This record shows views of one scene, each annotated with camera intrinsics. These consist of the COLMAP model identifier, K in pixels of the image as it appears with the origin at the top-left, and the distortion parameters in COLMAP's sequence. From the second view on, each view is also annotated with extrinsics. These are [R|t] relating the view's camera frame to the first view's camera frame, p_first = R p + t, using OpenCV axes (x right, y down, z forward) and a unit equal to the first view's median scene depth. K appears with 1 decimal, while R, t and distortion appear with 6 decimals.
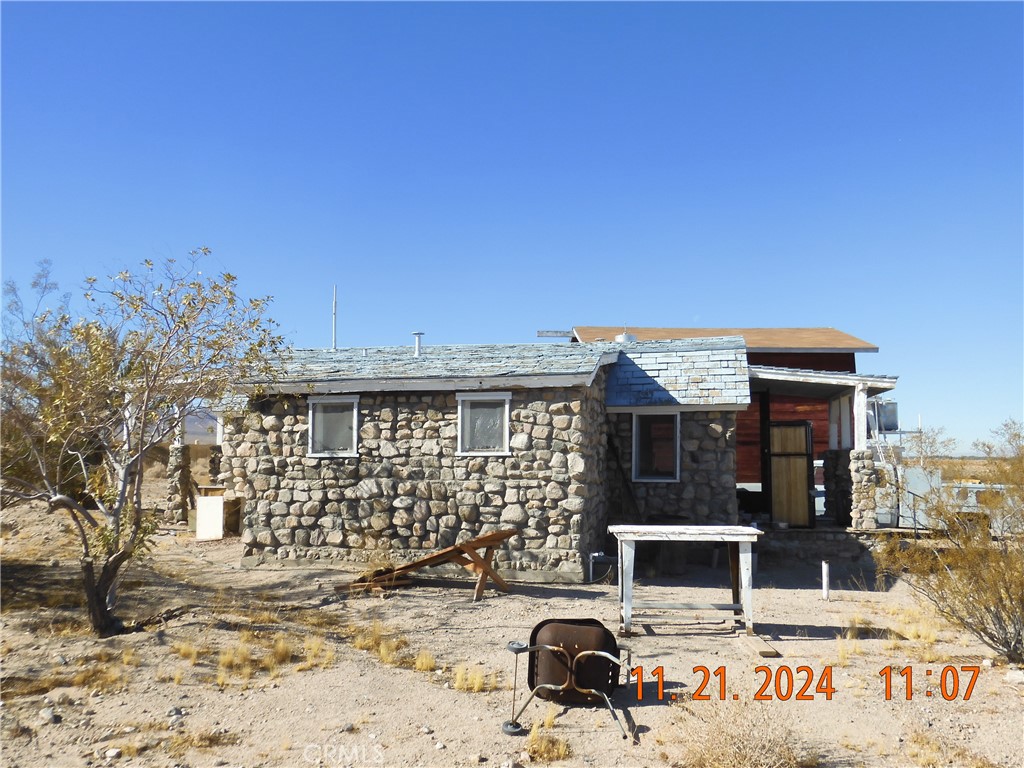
lens RADIAL K [[907.4, 0, 511.8], [0, 907.4, 386.4], [0, 0, 1]] dist [-0.011286, -0.000207]
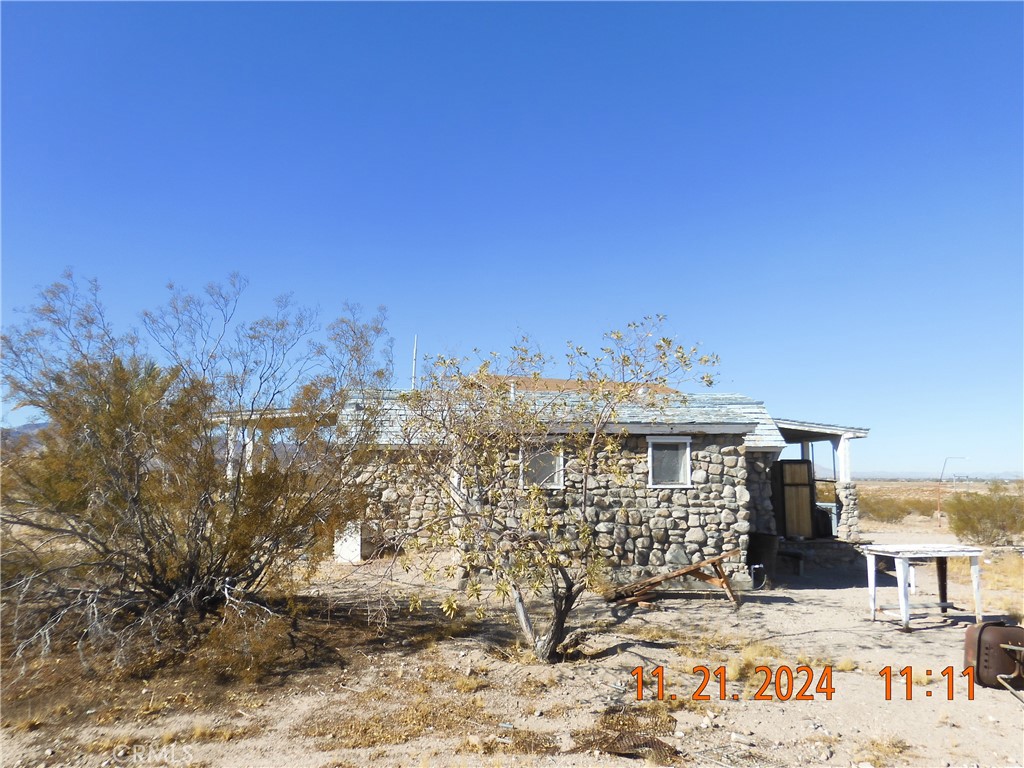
lens RADIAL K [[737.1, 0, 512.0], [0, 737.1, 382.2], [0, 0, 1]] dist [0.013099, -0.011579]
pose [[0.946775, 0.044868, 0.318753, -0.560419], [-0.029482, 0.998163, -0.052934, -0.007653], [-0.320542, 0.040719, 0.946359, 0.116029]]
